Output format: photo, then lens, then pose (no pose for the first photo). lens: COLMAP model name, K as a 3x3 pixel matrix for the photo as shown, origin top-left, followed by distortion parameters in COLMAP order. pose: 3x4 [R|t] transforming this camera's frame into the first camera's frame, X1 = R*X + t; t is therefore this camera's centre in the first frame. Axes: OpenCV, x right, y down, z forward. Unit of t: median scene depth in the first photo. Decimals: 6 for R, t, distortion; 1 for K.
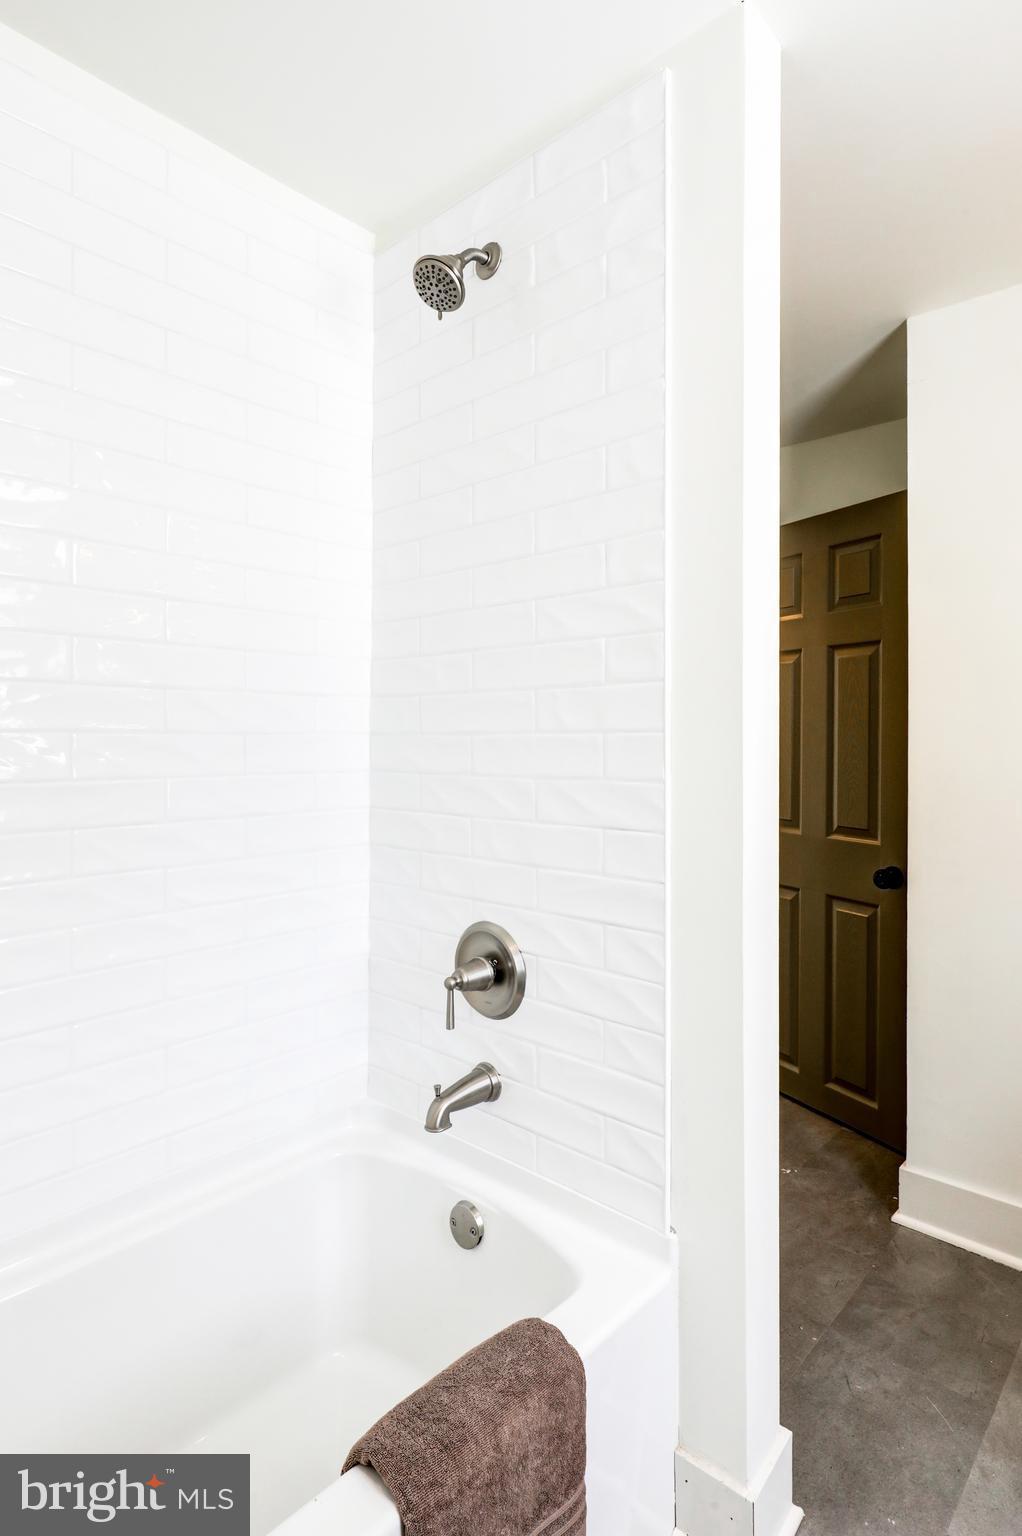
lens RADIAL K [[840.8, 0, 507.6], [0, 840.8, 760.6], [0, 0, 1]] dist [-0.000937, -0.001358]
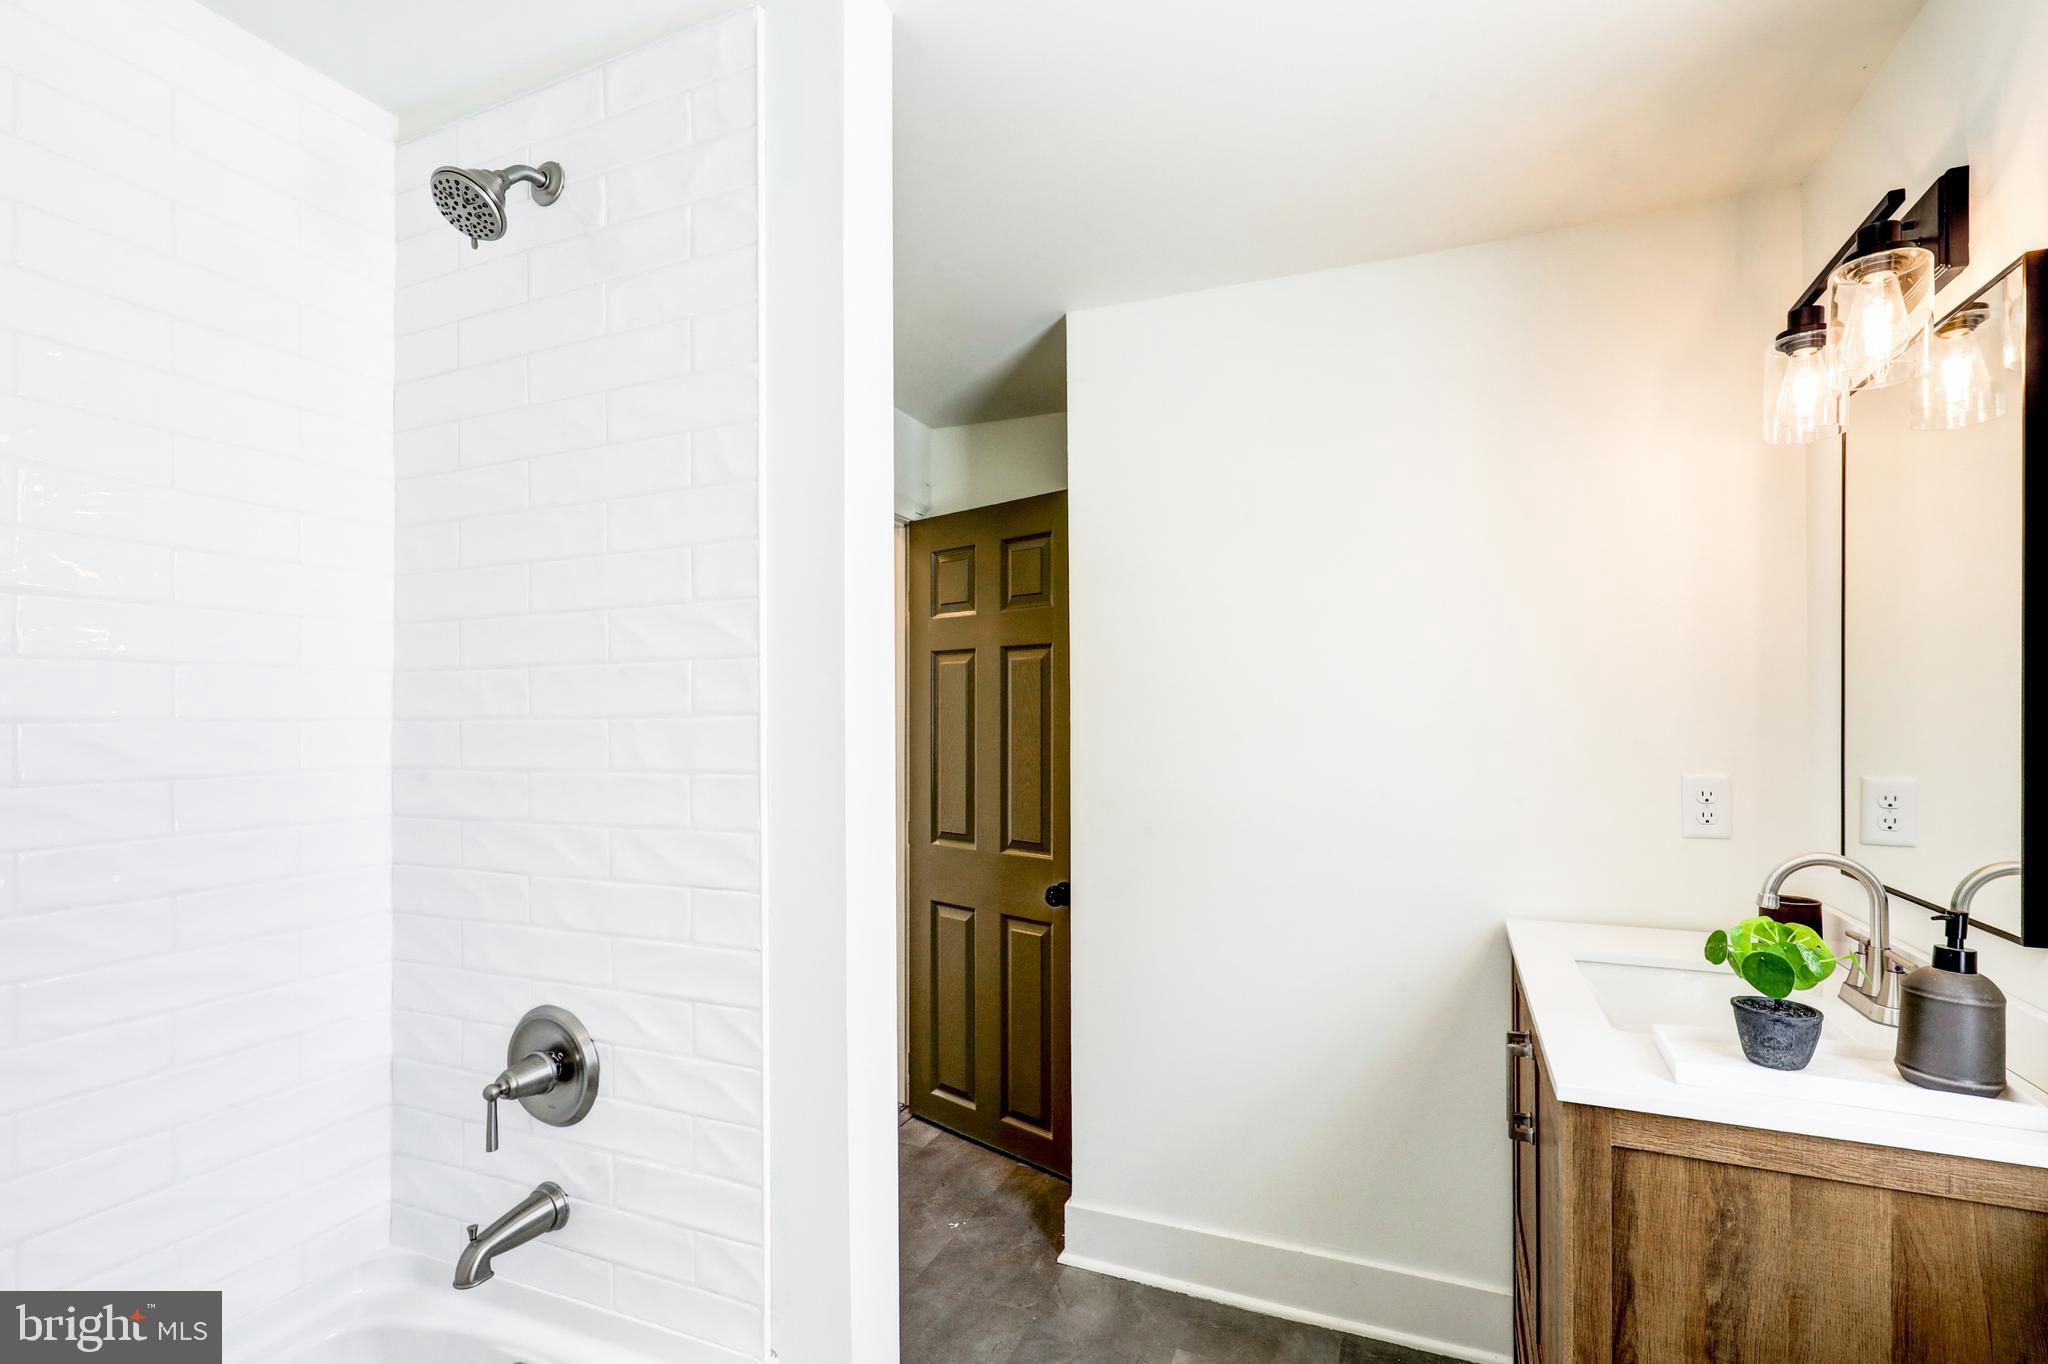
lens RADIAL K [[944.1, 0, 1048.7], [0, 944.1, 722.5], [0, 0, 1]] dist [-0.001728, -0.000079]
pose [[0.945026, -0.005337, 0.326951, 0.122341], [0.007446, 0.999959, -0.005201, -0.064673], [-0.326910, 0.007350, 0.945027, -0.006758]]
